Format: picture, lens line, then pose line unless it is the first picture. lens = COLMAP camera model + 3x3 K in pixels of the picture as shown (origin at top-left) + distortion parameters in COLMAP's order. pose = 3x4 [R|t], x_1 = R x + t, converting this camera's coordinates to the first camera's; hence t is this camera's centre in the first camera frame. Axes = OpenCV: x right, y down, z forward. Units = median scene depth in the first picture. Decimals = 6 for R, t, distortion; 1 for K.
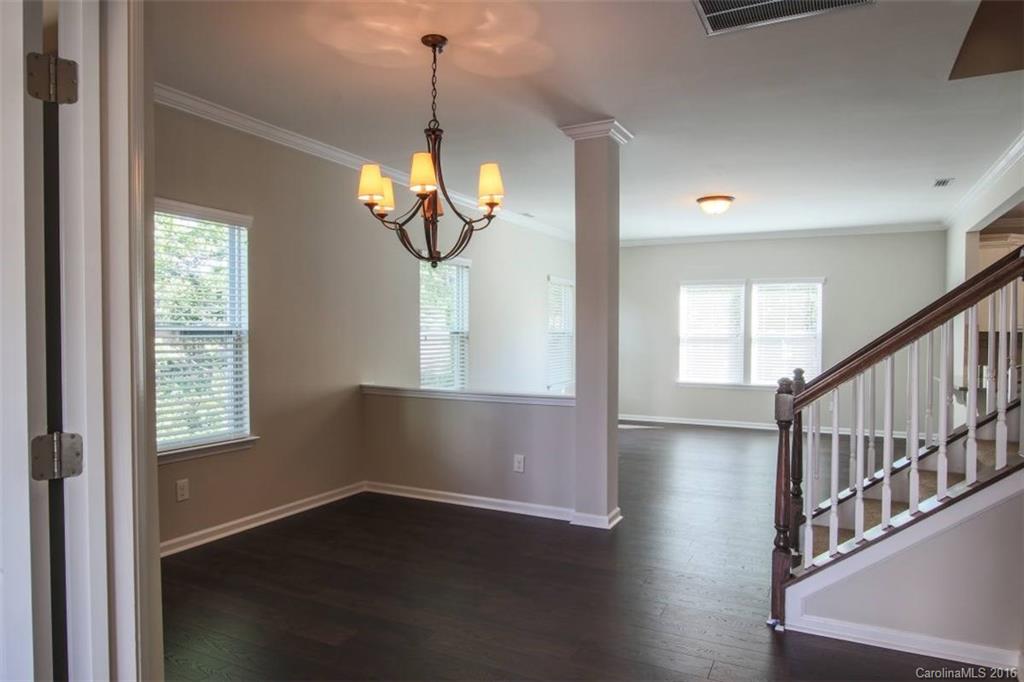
lens RADIAL K [[637.0, 0, 505.5], [0, 637.0, 354.1], [0, 0, 1]] dist [-0.023778, -0.000304]
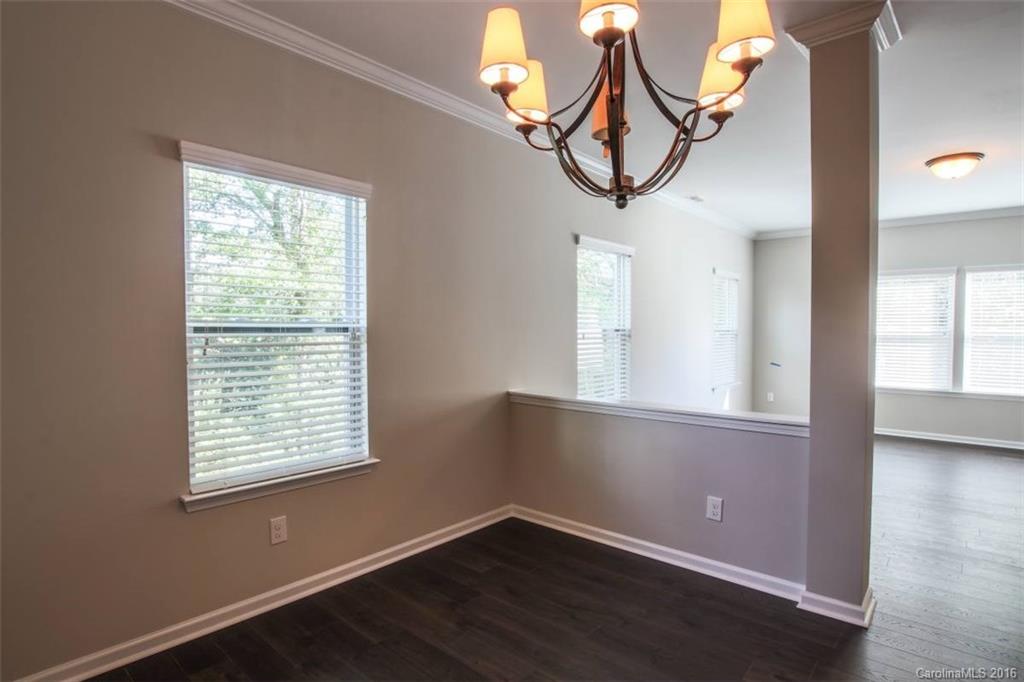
lens RADIAL K [[536.3, 0, 512.0], [0, 536.3, 341.0], [0, 0, 1]] dist [-0.014905, -0.000283]
pose [[0.971138, 0.004529, -0.238475, -0.064819], [-0.007809, 0.999887, -0.012810, -0.012379], [0.238390, 0.014303, 0.971064, 0.377732]]
